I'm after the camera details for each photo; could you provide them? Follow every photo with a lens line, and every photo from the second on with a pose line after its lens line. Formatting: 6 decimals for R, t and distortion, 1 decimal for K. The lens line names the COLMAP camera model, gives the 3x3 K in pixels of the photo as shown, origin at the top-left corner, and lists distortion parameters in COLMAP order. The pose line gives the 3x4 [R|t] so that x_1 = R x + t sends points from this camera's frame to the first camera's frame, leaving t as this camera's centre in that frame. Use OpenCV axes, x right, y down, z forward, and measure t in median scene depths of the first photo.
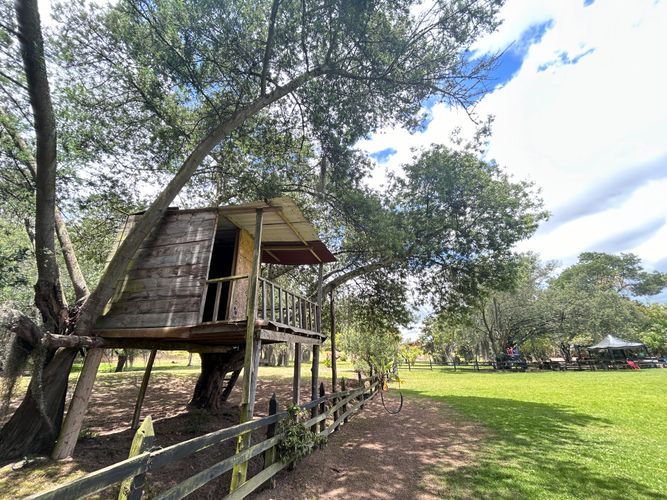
lens RADIAL K [[267.9, 0, 330.9], [0, 267.9, 252.0], [0, 0, 1]] dist [0.000620, -0.000664]
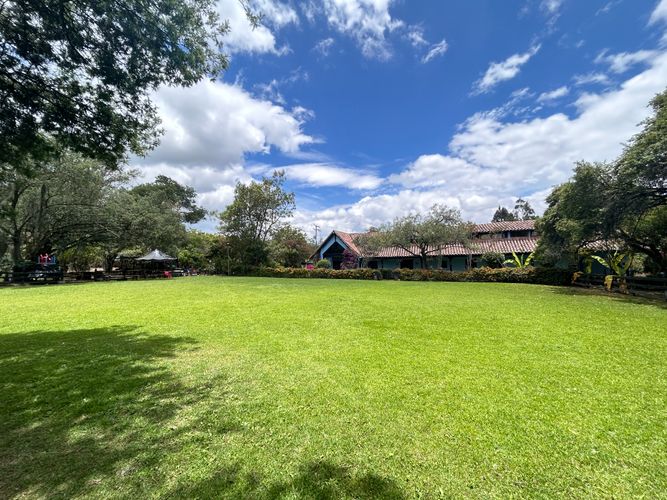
lens RADIAL K [[267.9, 0, 331.9], [0, 267.9, 251.7], [0, 0, 1]] dist [0.000620, -0.000664]
pose [[0.167695, 0.069350, 0.983397, 0.067596], [-0.371524, 0.928421, -0.002119, 0.053428], [-0.913153, -0.365000, 0.181457, 0.134946]]
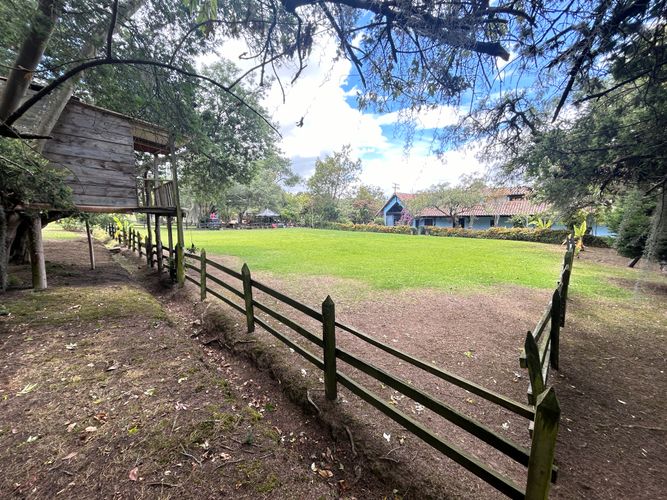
lens RADIAL K [[267.9, 0, 328.6], [0, 267.9, 253.6], [0, 0, 1]] dist [0.000620, -0.000664]
pose [[0.509095, -0.082813, 0.856717, -0.188658], [-0.346707, 0.891304, 0.292183, -0.049552], [-0.787792, -0.445779, 0.425047, -0.101159]]
